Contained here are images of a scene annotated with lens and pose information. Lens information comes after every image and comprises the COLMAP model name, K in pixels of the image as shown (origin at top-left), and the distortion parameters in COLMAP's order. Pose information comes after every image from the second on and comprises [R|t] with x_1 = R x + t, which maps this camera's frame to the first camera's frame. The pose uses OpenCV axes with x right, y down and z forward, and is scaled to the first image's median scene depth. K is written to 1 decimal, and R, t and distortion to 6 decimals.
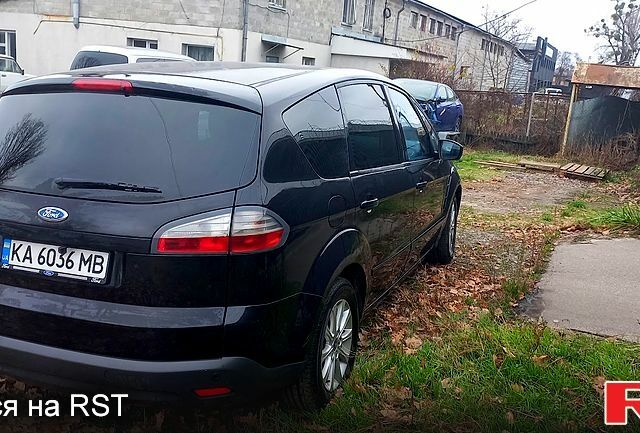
lens RADIAL K [[677.5, 0, 320.0], [0, 677.5, 216.5], [0, 0, 1]] dist [0.114457, -0.194762]
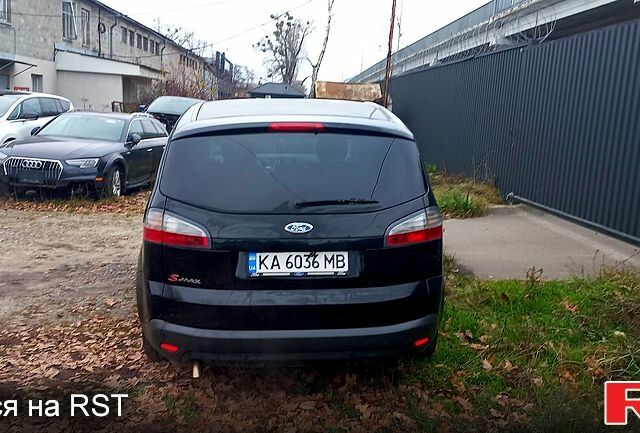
lens RADIAL K [[677.5, 0, 320.0], [0, 677.5, 216.5], [0, 0, 1]] dist [0.114457, -0.194762]
pose [[0.895666, -0.100833, 0.433146, -0.102859], [0.108065, 0.994112, 0.007963, -0.003505], [-0.431398, 0.039676, 0.901289, -0.019363]]
